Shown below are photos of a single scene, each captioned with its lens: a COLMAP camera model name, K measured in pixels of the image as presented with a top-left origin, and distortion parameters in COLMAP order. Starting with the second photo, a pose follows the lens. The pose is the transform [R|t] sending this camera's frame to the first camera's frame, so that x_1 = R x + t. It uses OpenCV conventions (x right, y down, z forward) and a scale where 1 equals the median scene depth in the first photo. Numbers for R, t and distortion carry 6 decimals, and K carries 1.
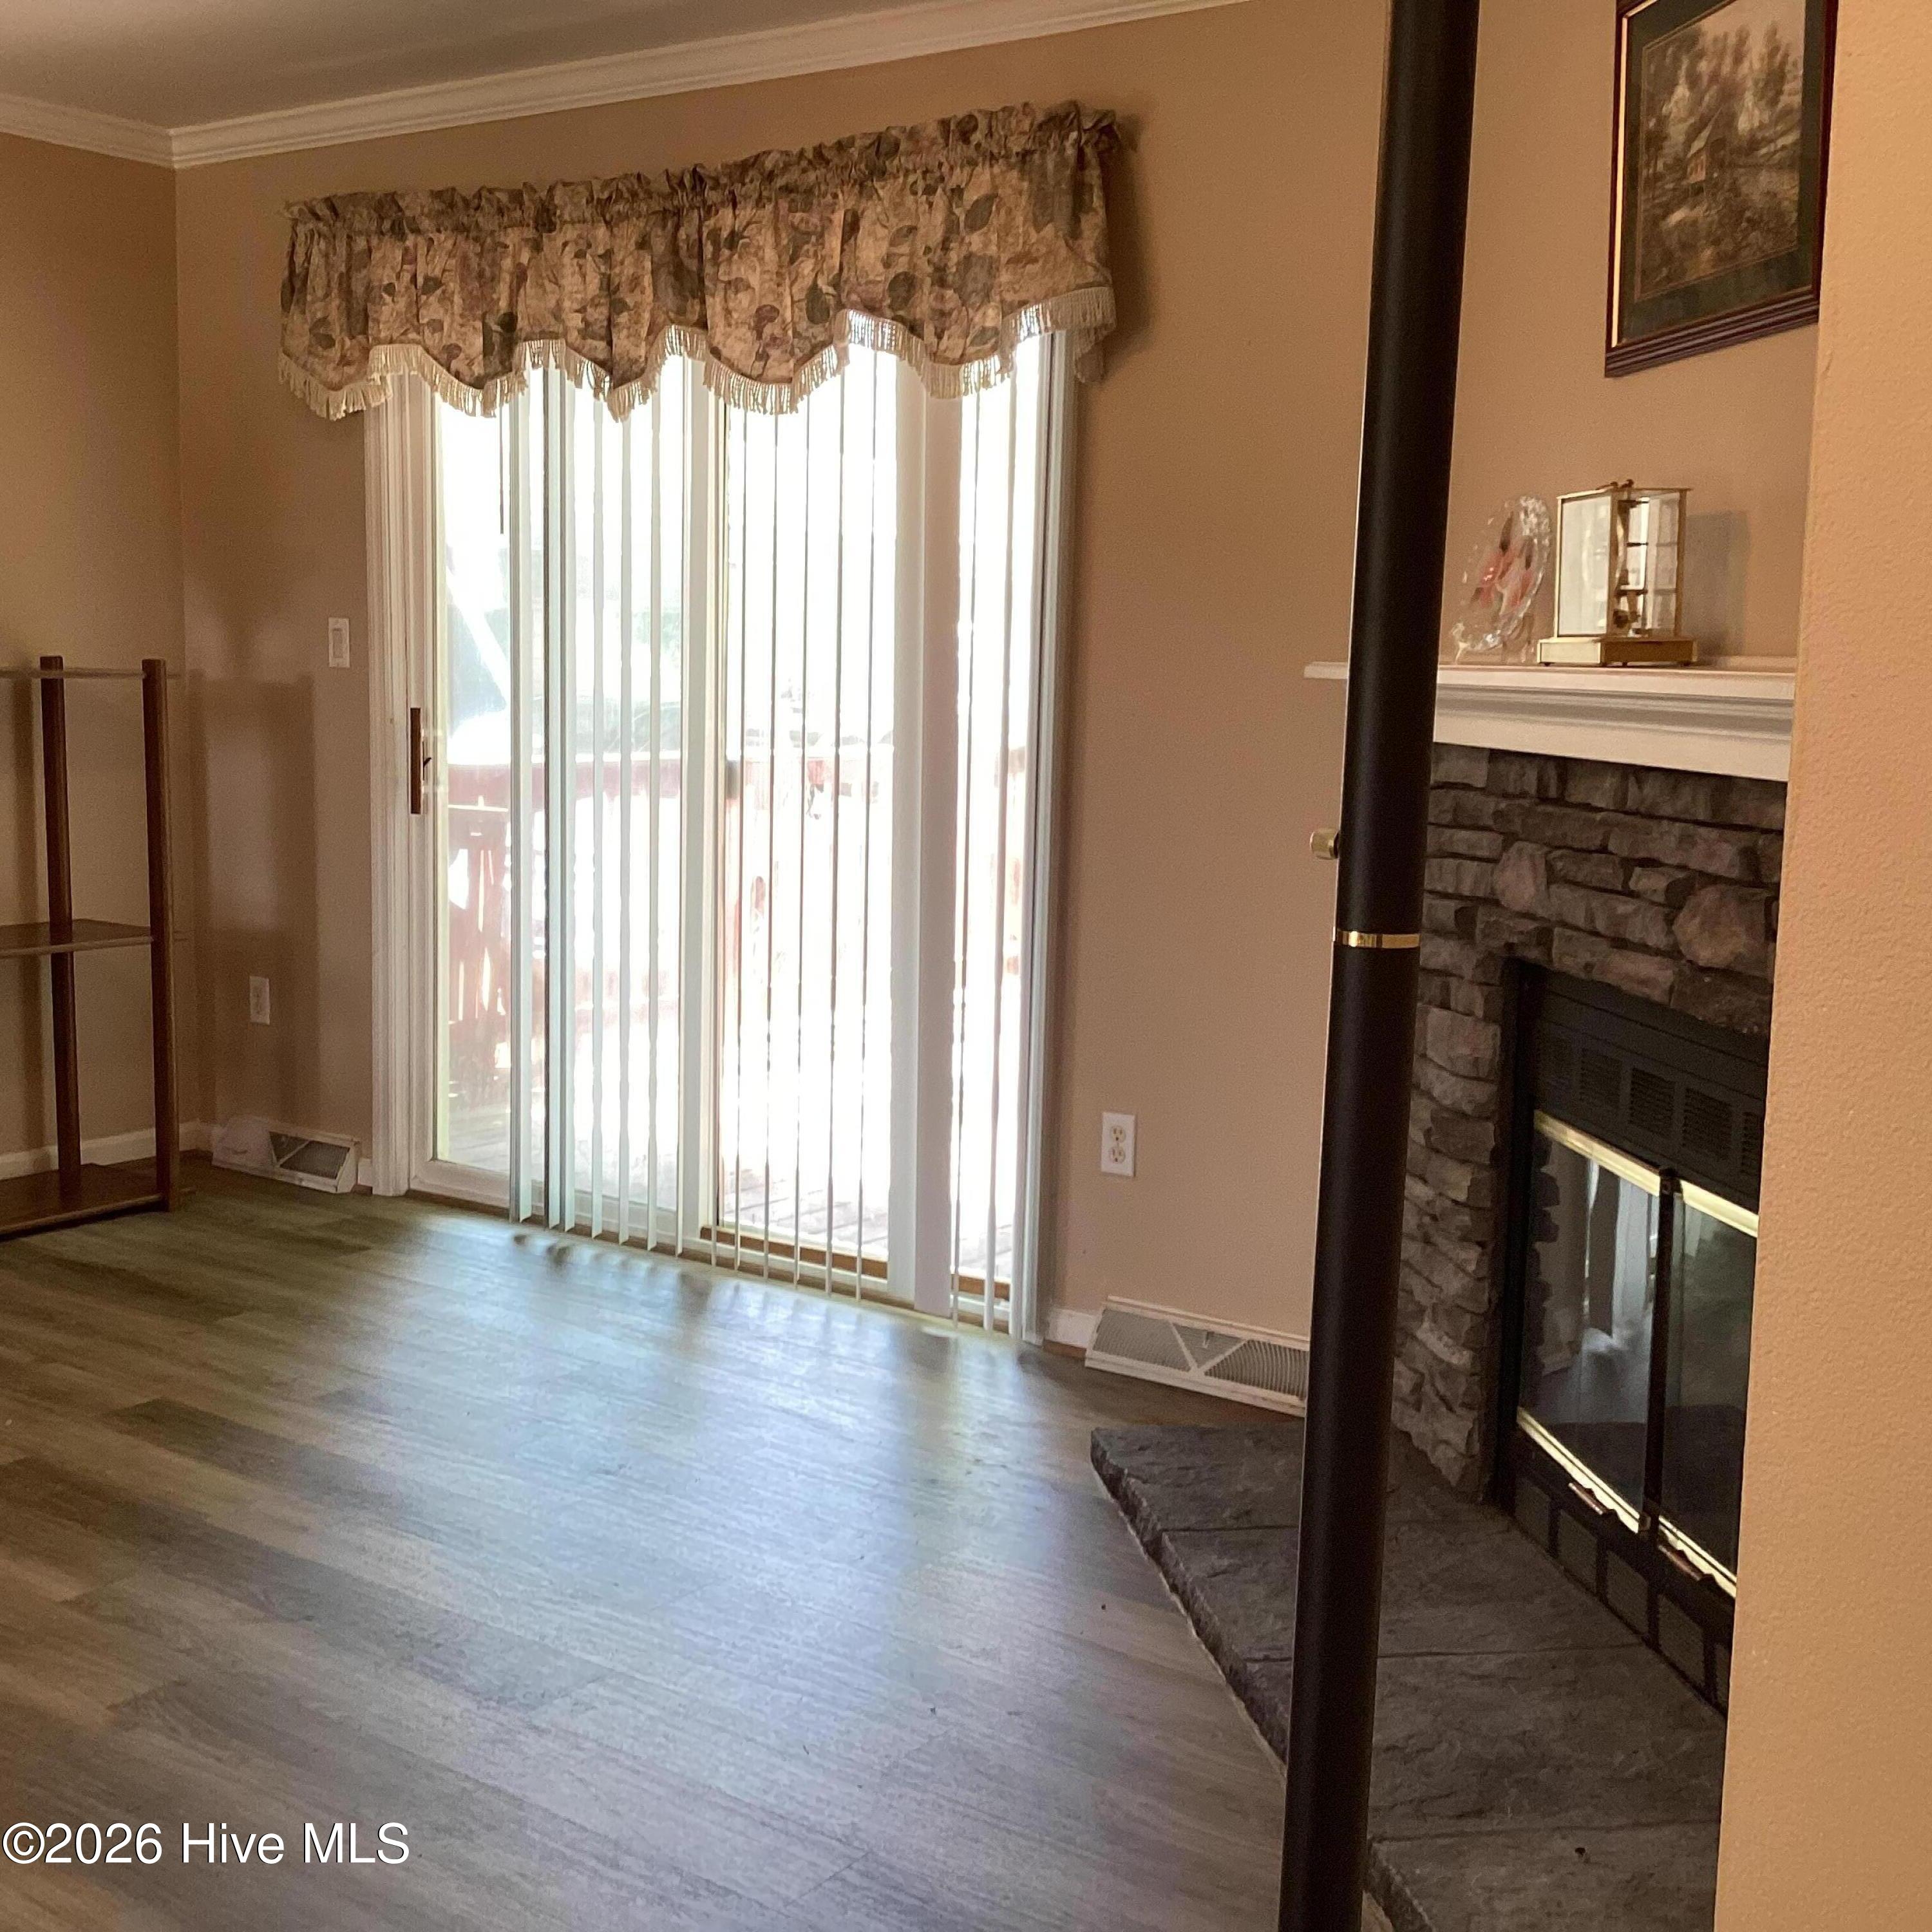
lens RADIAL K [[2326.0, 0, 966.0], [0, 2326.0, 966.0], [0, 0, 1]] dist [0.072313, -0.227367]
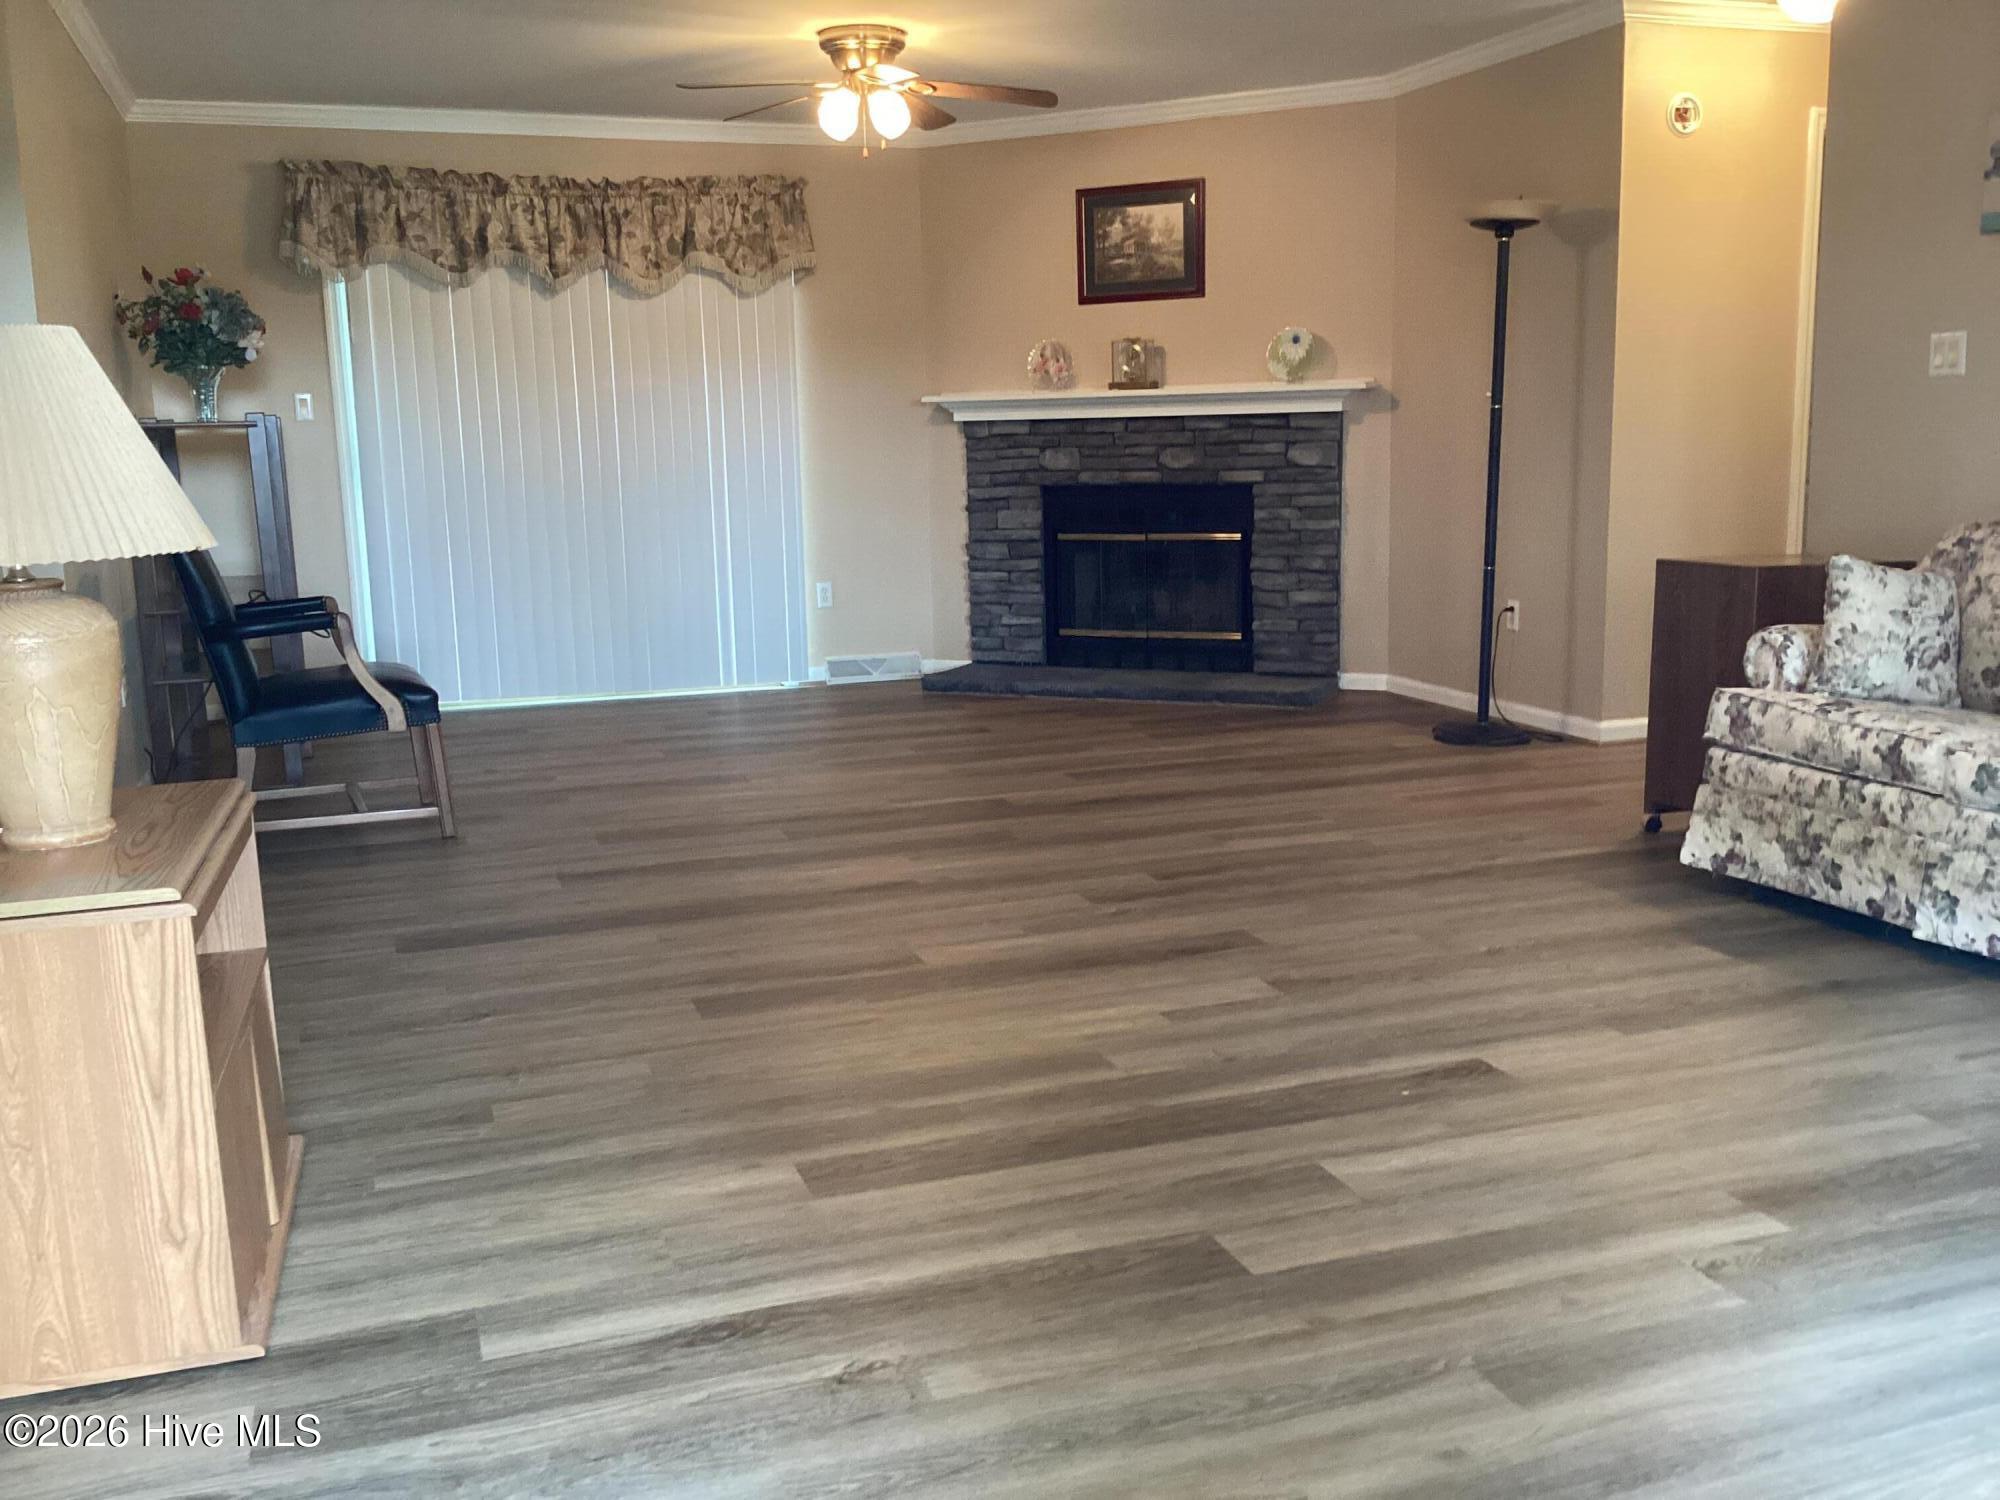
lens RADIAL K [[1787.6, 0, 1007.0], [0, 1787.6, 751.3], [0, 0, 1]] dist [0.060385, -0.181315]
pose [[0.568361, -0.180135, 0.802818, -1.378811], [0.142073, 0.982569, 0.119885, 0.038457], [-0.810420, 0.045921, 0.584046, -0.270831]]
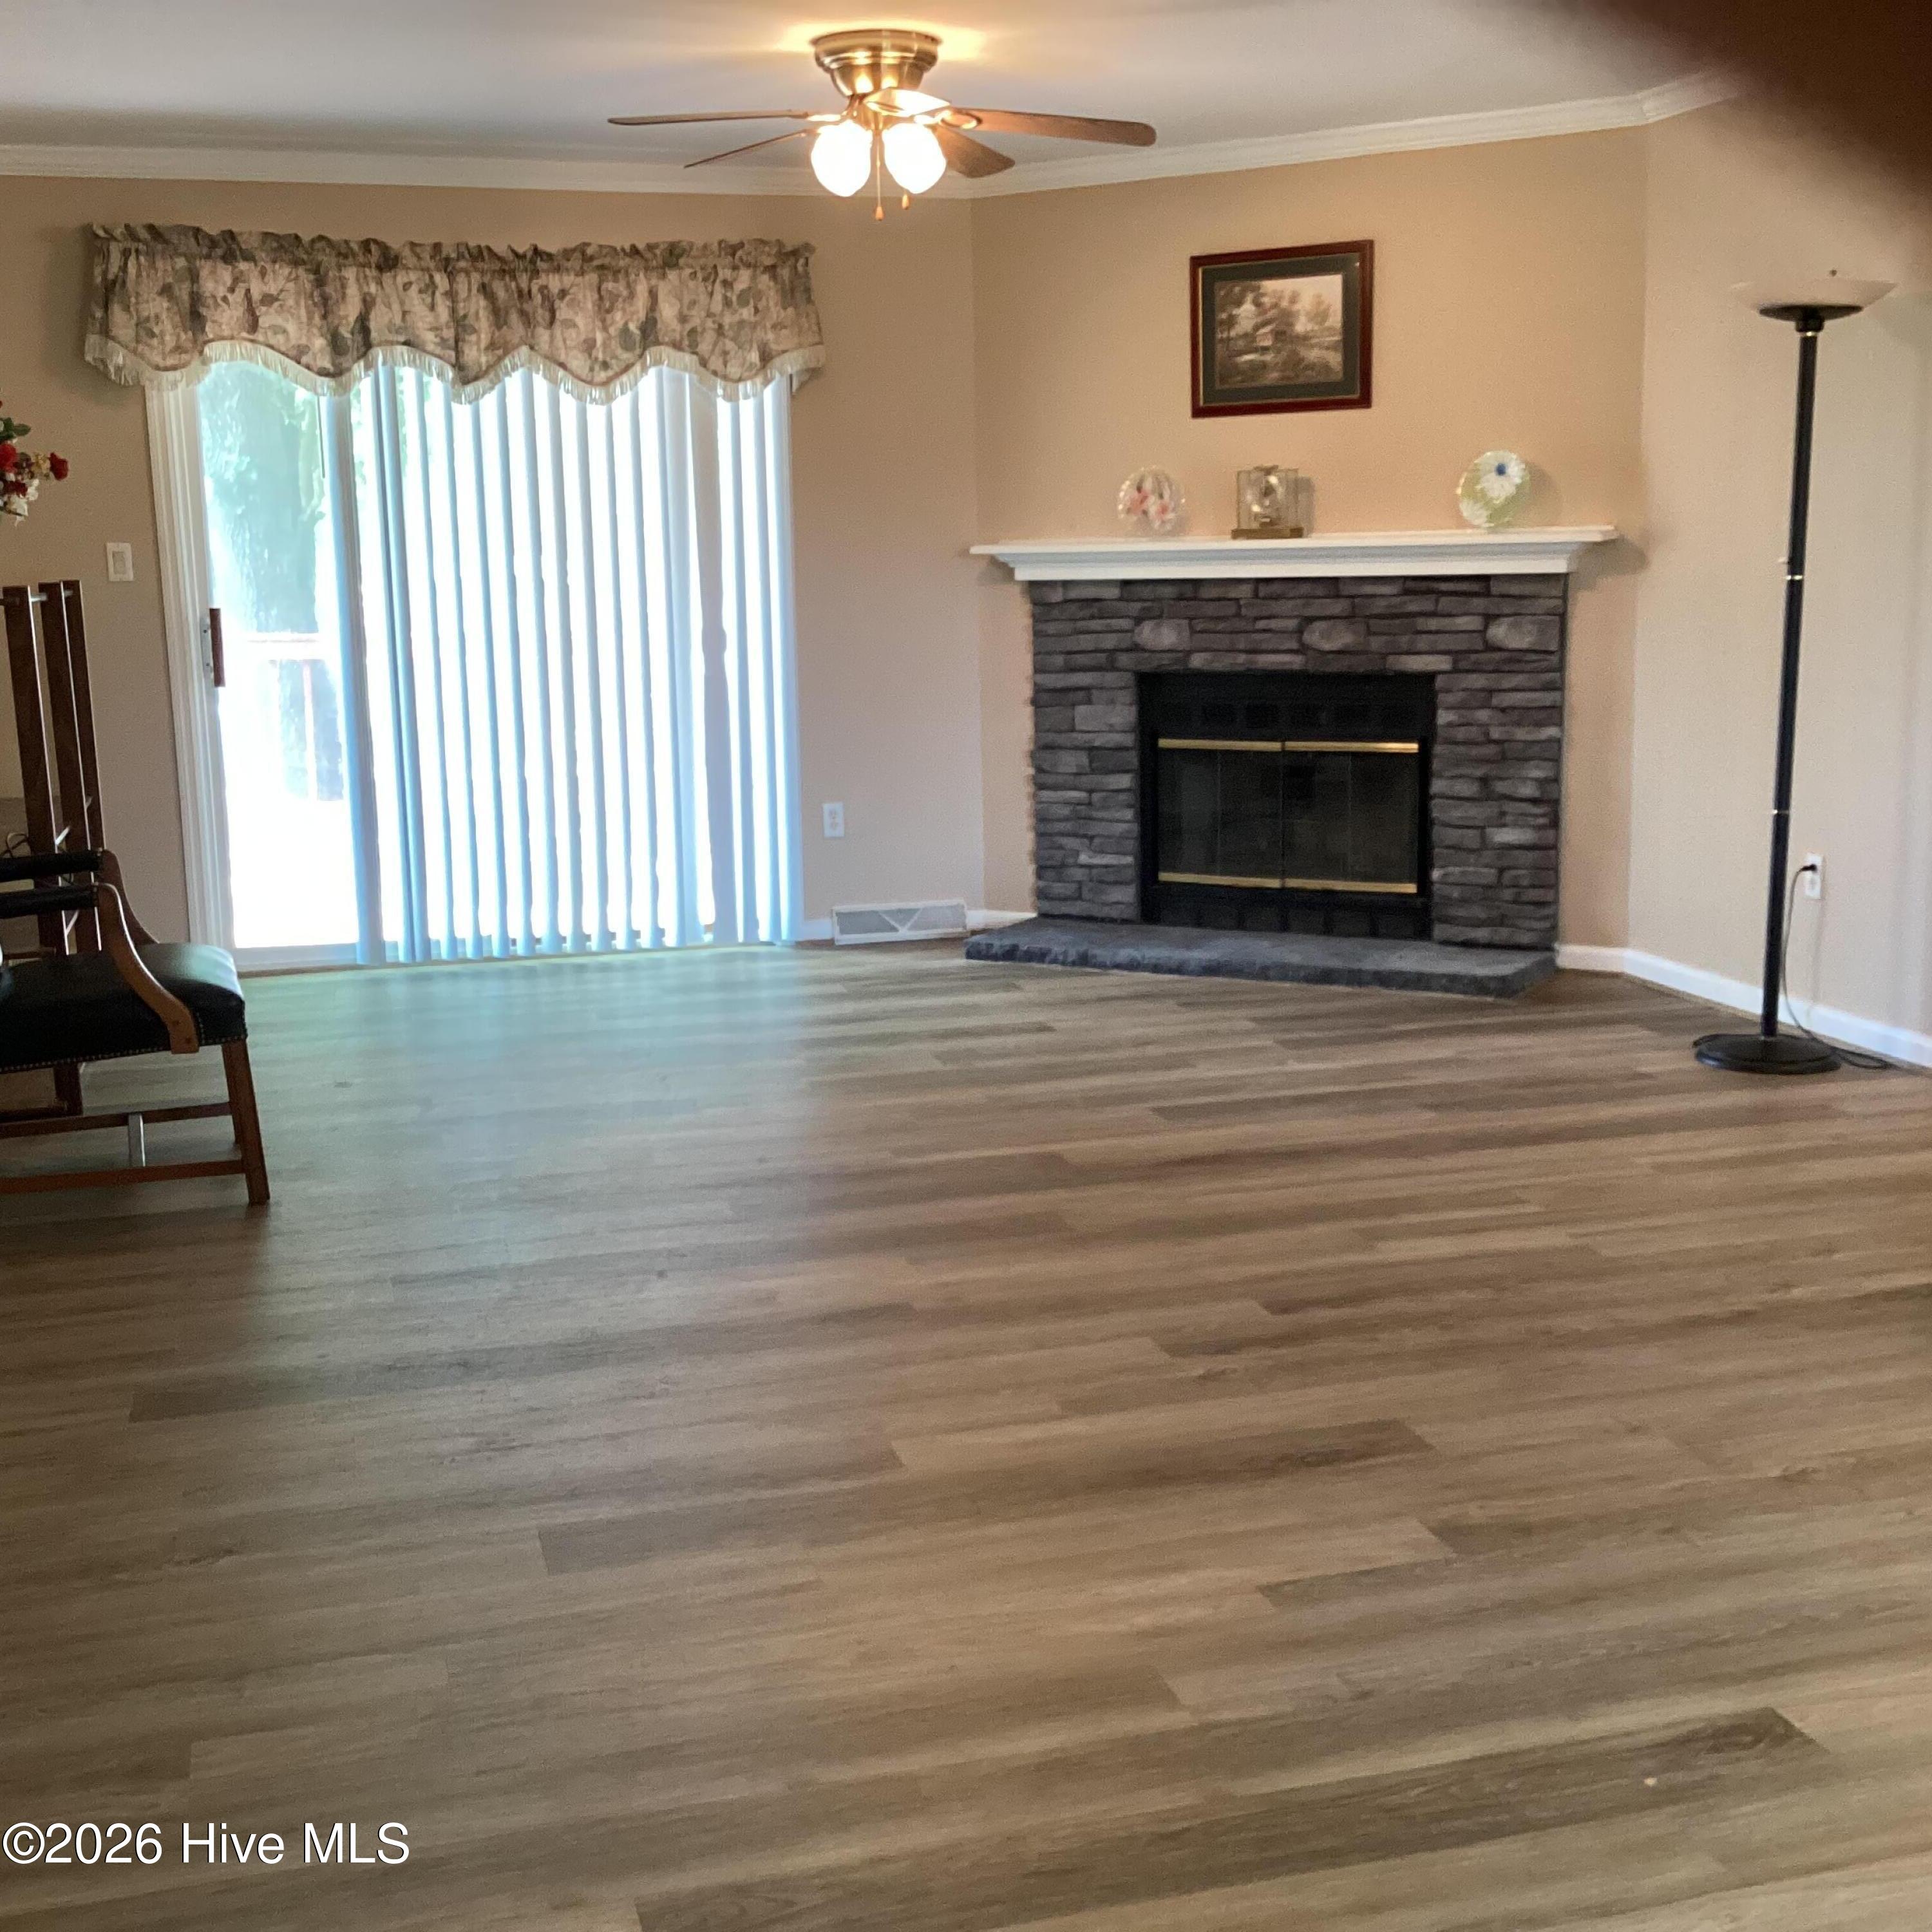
lens RADIAL K [[2326.0, 0, 966.0], [0, 2326.0, 966.0], [0, 0, 1]] dist [0.072313, -0.227367]
pose [[0.622077, -0.171858, 0.763862, -1.249826], [0.135597, 0.984518, 0.111074, 0.001383], [-0.771125, 0.034481, 0.635750, -0.218486]]
